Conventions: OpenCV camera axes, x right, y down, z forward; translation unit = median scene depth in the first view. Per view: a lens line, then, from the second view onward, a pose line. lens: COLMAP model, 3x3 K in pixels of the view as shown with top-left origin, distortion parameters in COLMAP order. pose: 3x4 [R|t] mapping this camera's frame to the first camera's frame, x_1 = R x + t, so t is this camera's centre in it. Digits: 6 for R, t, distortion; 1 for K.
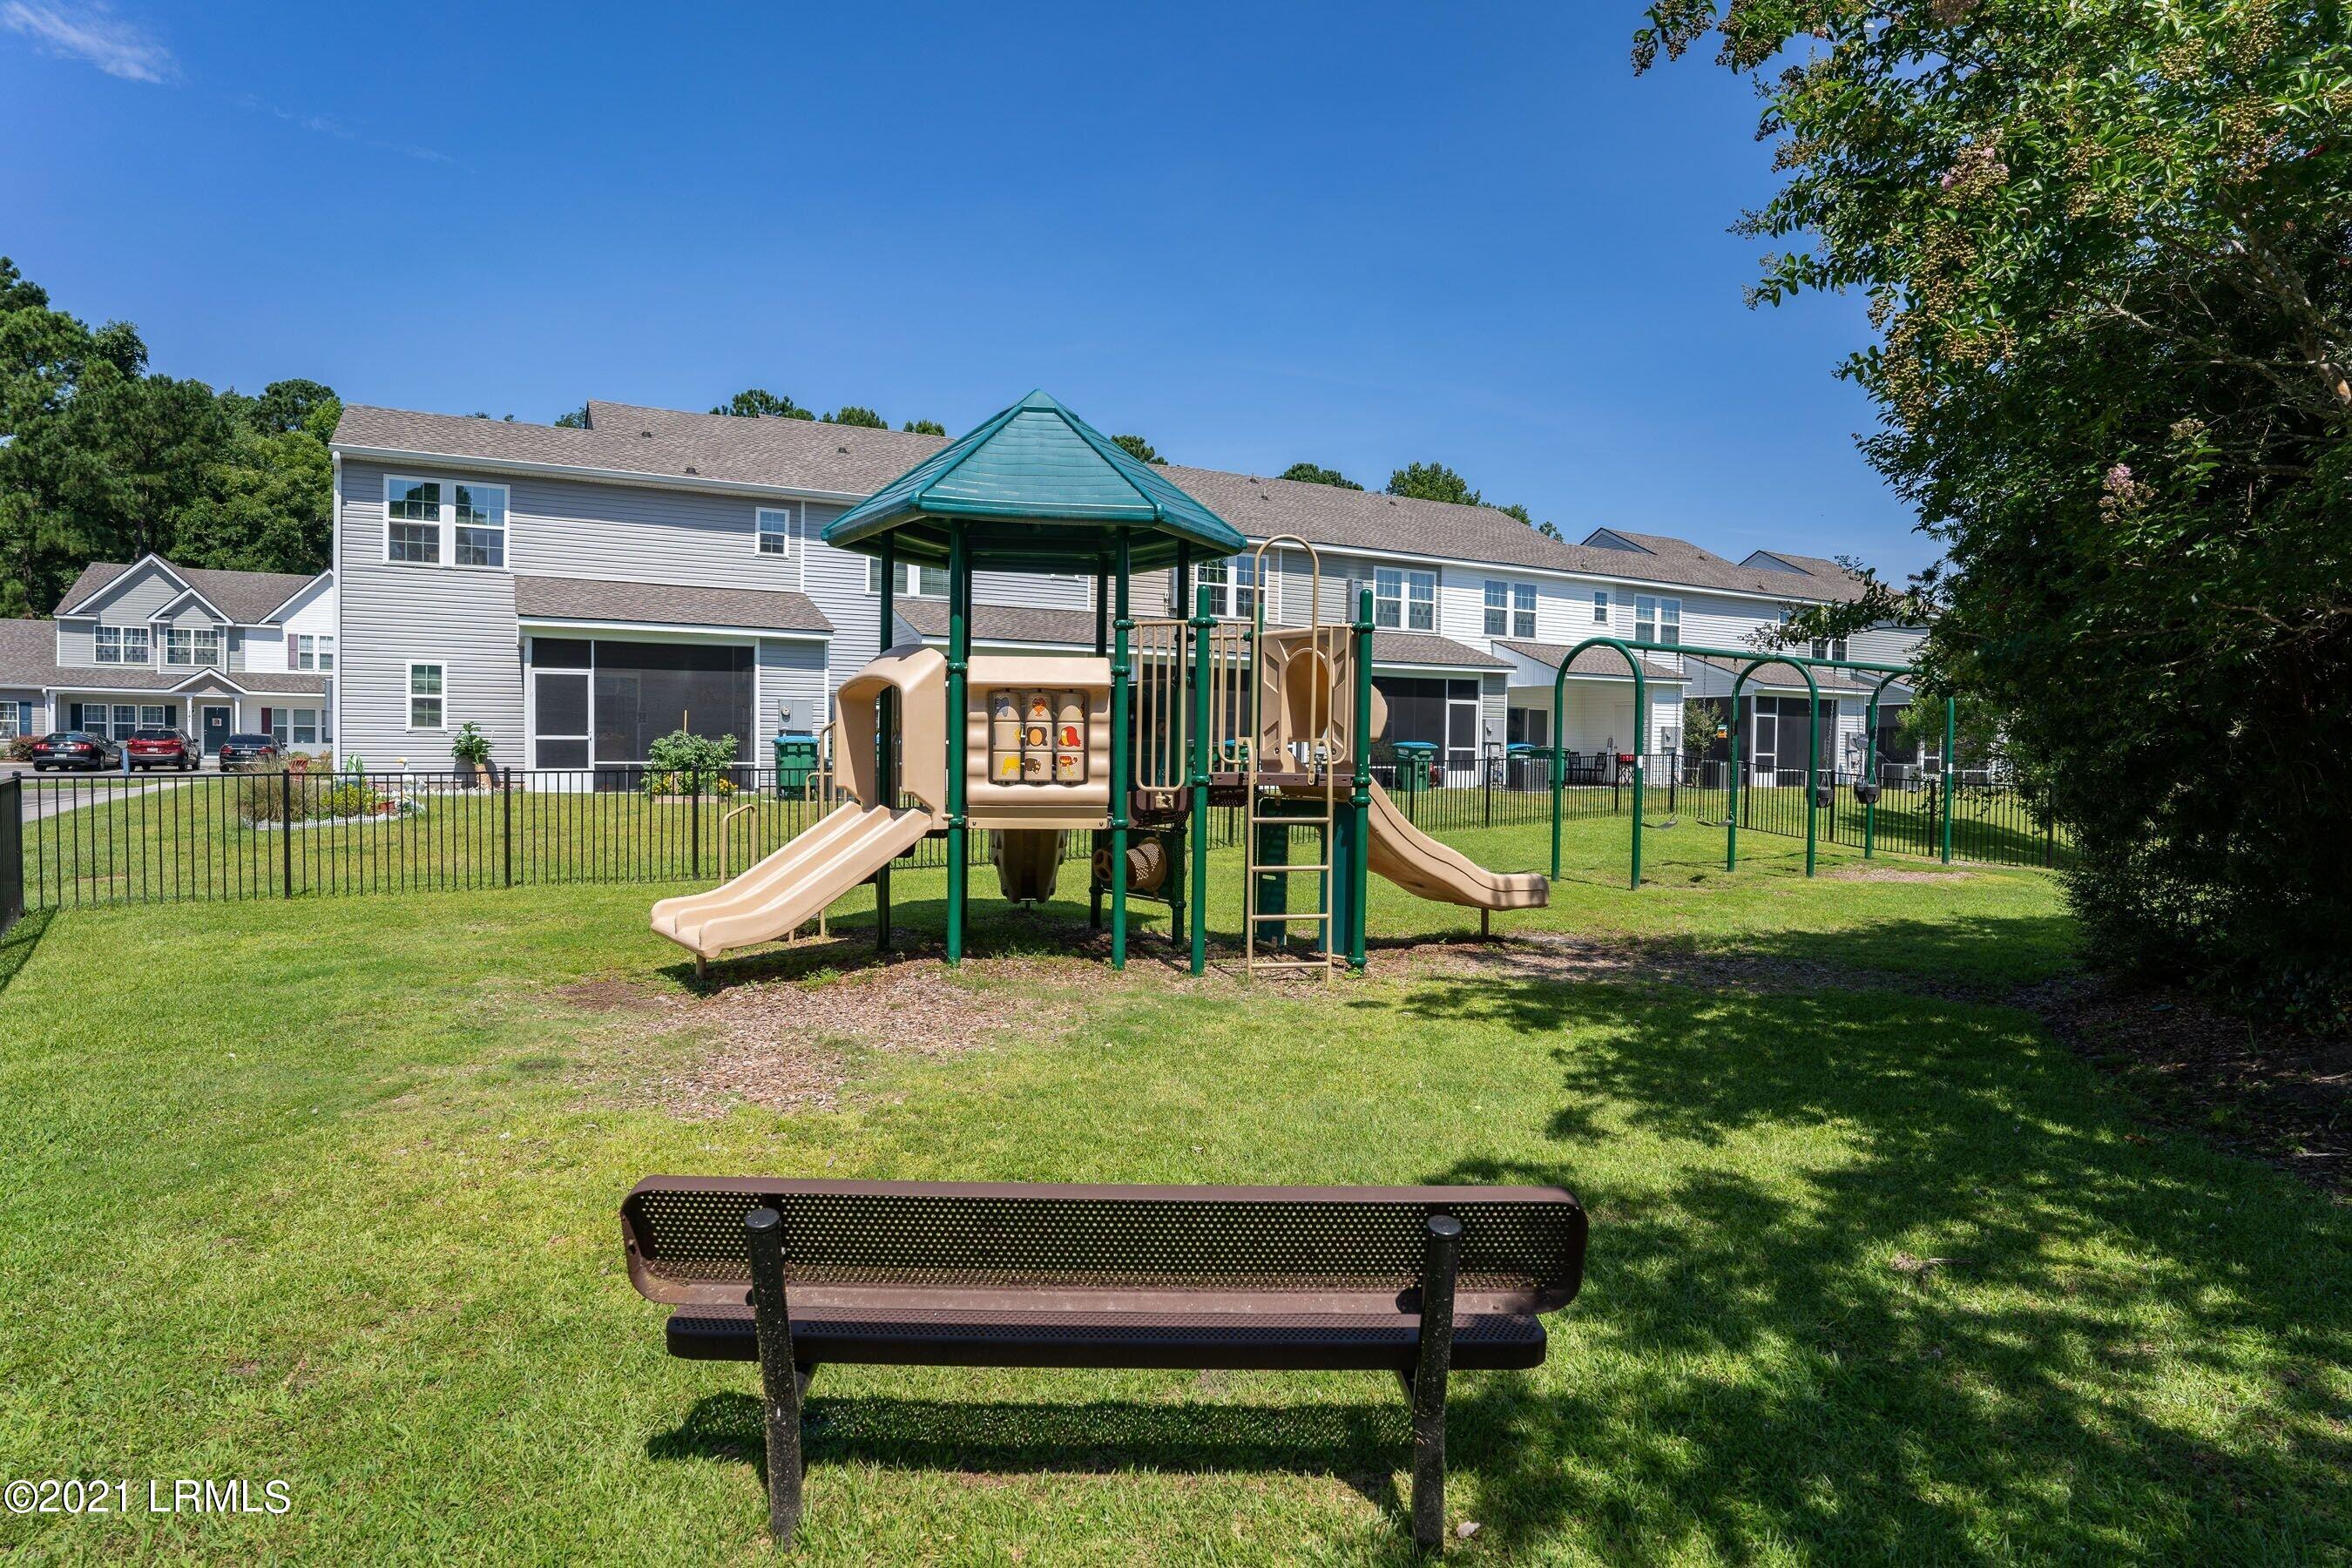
lens RADIAL K [[1282.6, 0, 1181.5], [0, 1282.6, 760.7], [0, 0, 1]] dist [-0.078319, 0.042593]
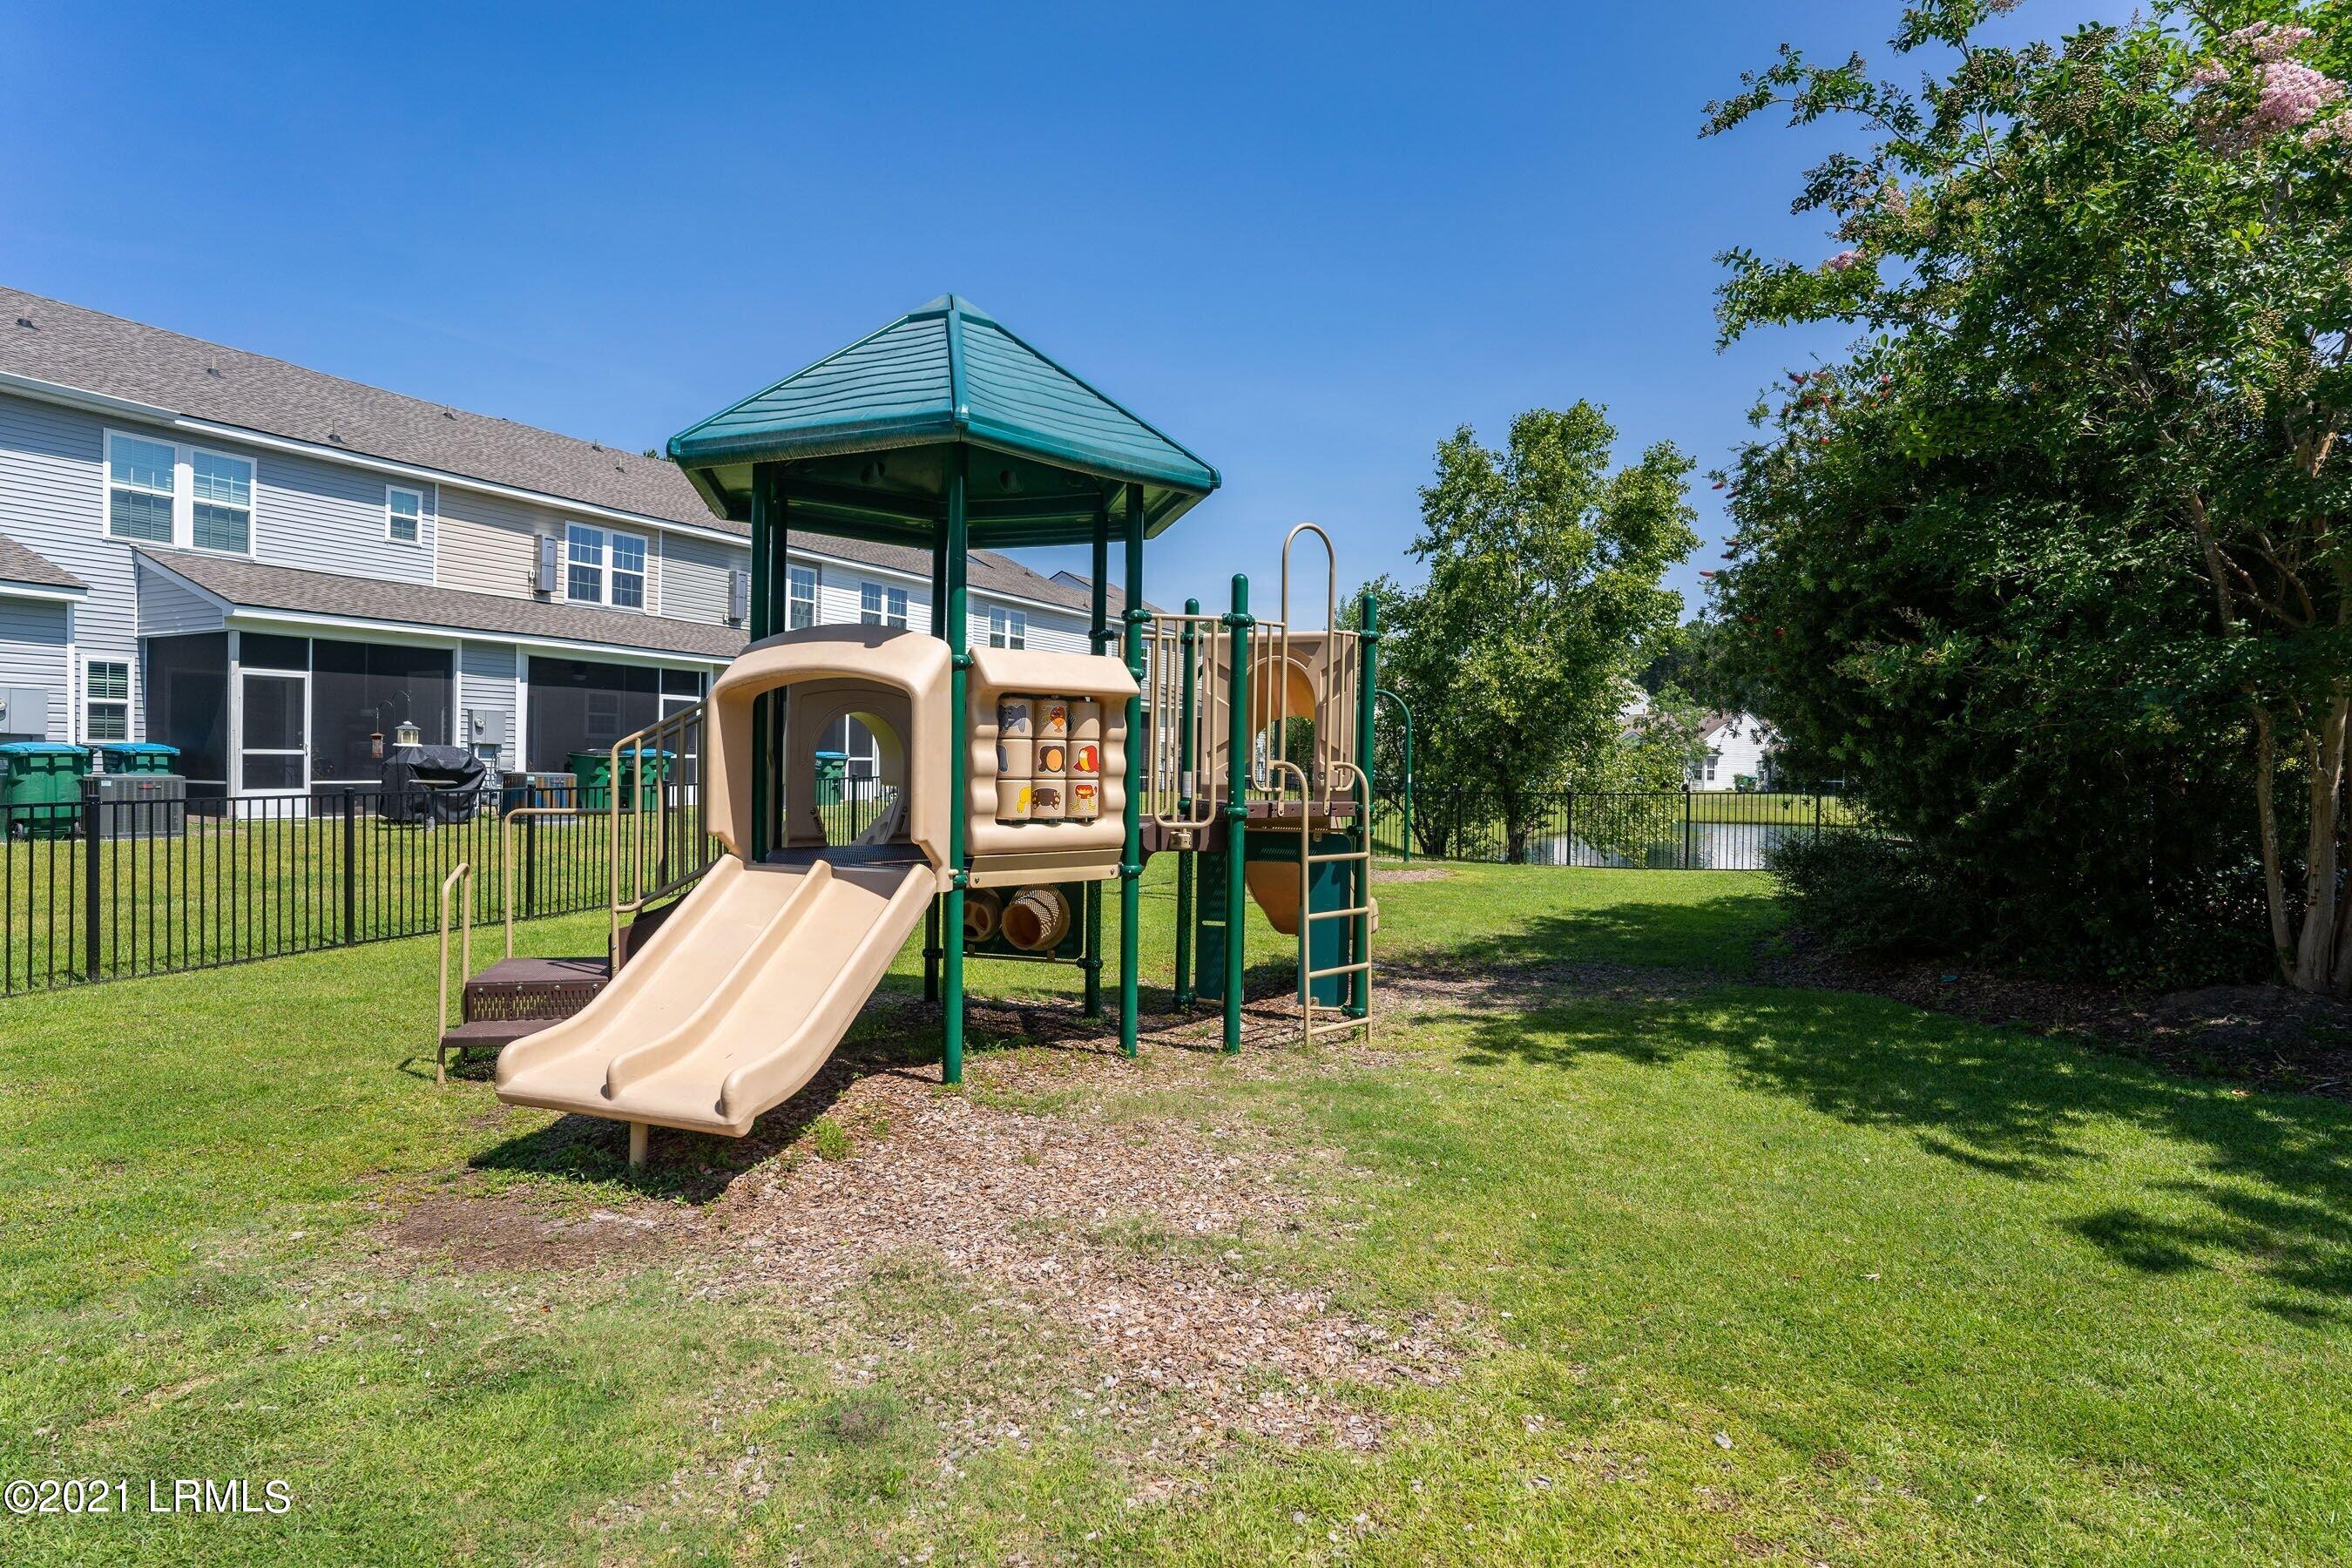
lens RADIAL K [[1282.6, 0, 1181.5], [0, 1282.6, 760.7], [0, 0, 1]] dist [-0.078319, 0.042593]
pose [[0.822433, -0.000682, 0.568862, -0.473265], [0.003312, 0.999988, -0.003590, -0.015007], [-0.568853, 0.004837, 0.822425, 0.345598]]
